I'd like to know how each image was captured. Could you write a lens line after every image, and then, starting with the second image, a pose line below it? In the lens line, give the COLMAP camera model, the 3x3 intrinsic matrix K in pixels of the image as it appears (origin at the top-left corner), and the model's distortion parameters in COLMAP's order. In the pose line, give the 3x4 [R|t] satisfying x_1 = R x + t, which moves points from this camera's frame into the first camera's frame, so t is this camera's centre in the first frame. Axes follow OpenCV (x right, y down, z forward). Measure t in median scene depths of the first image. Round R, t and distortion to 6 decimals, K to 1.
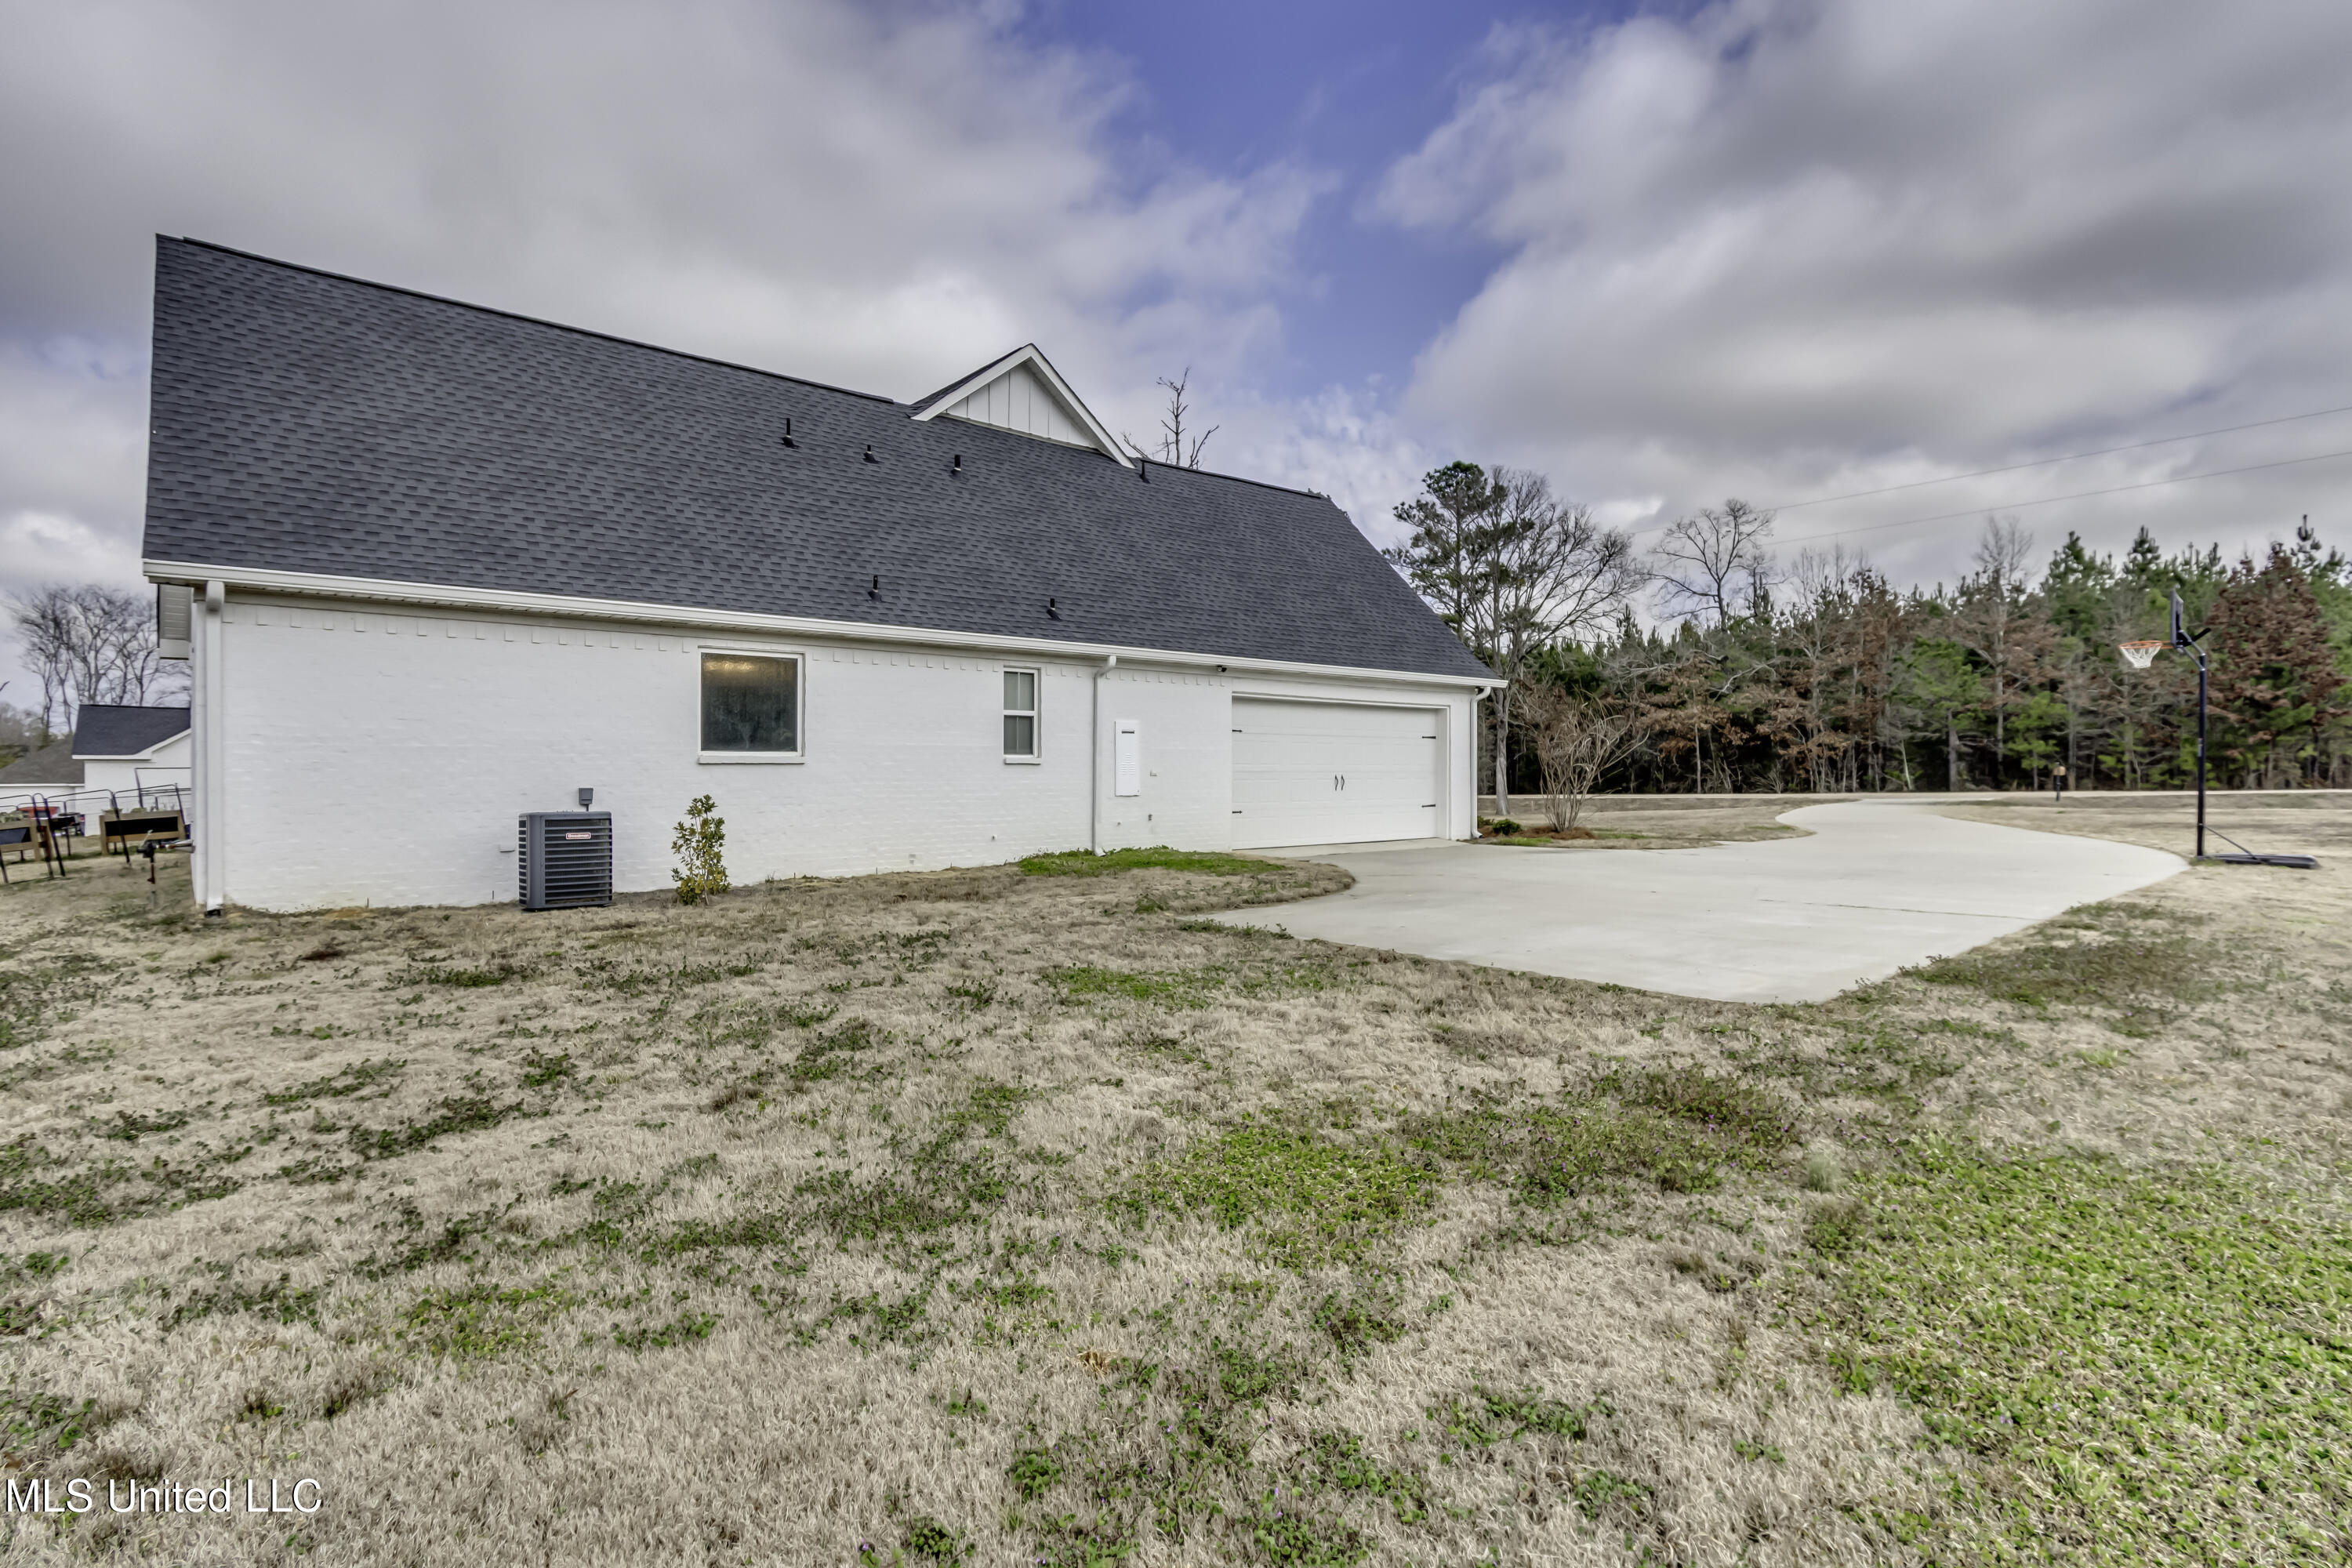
lens RADIAL K [[1036.2, 0, 1176.0], [0, 1036.2, 784.0], [0, 0, 1]] dist [-0.000635, -0.000510]
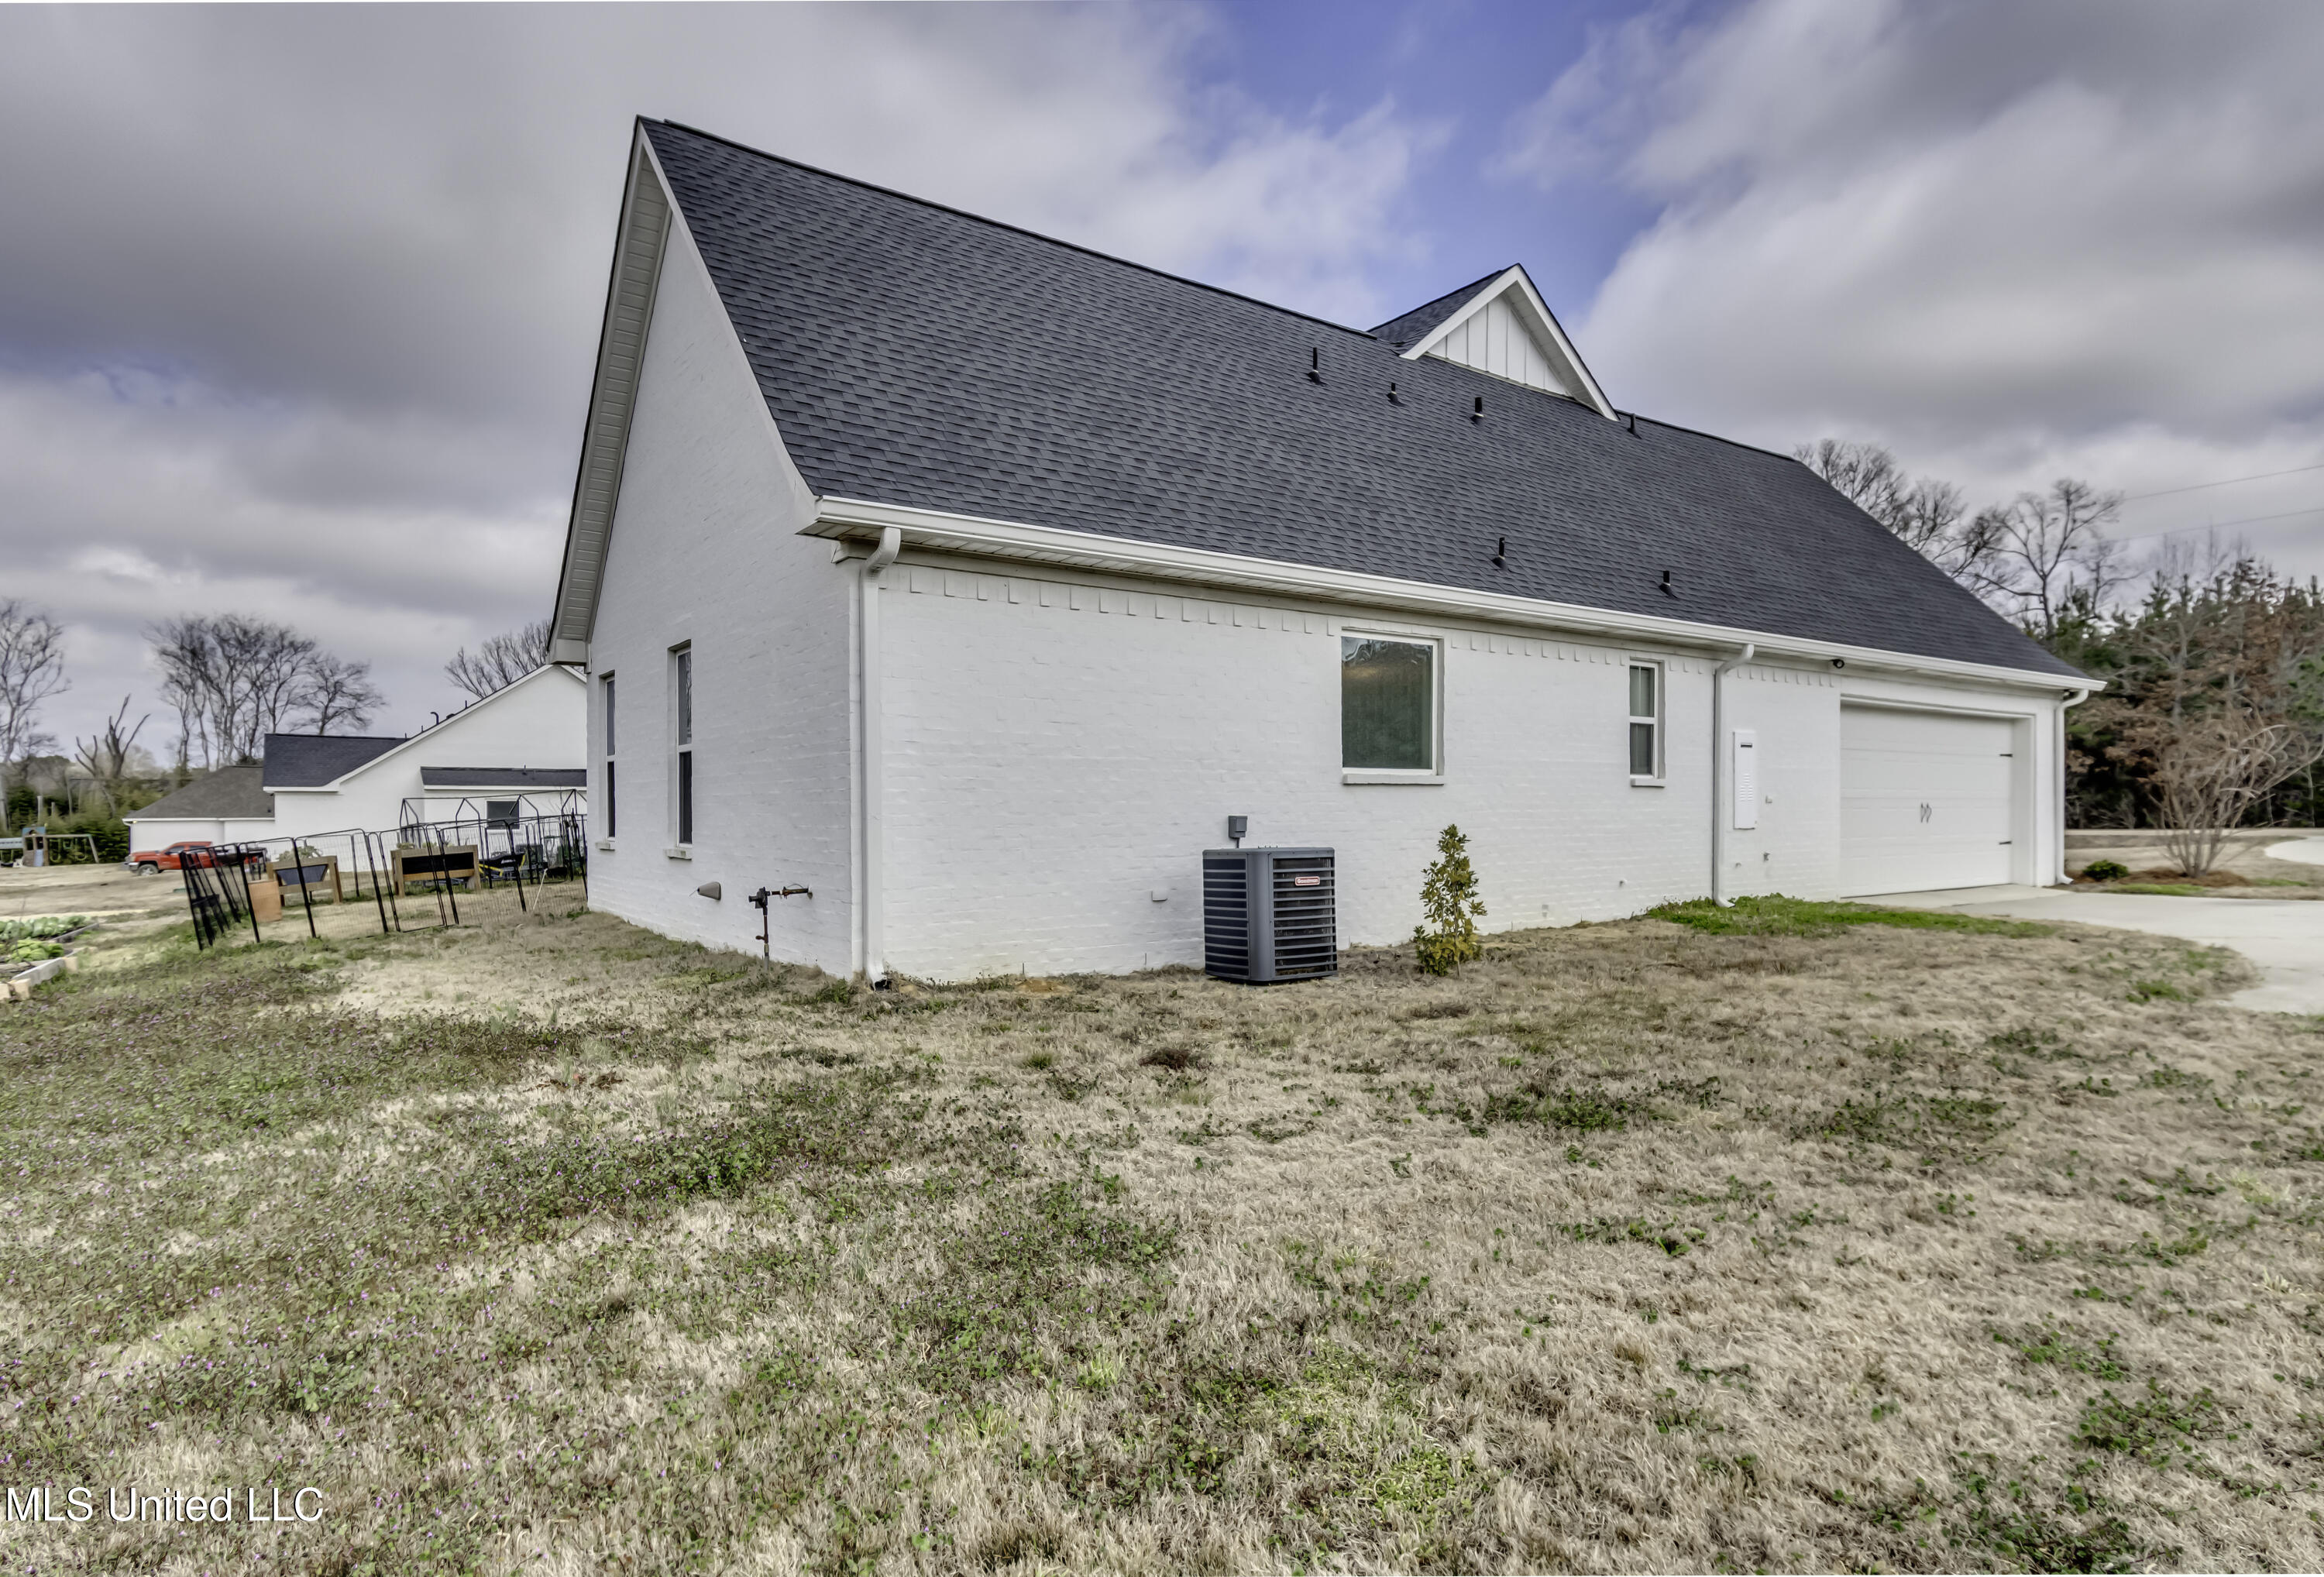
lens RADIAL K [[1104.1, 0, 1163.6], [0, 1104.1, 830.2], [0, 0, 1]] dist [0.002344, 0.000682]
pose [[0.996567, 0.001026, -0.082783, -0.350431], [-0.000243, 0.999955, 0.009462, 0.004109], [0.082789, -0.009410, 0.996523, 0.126245]]
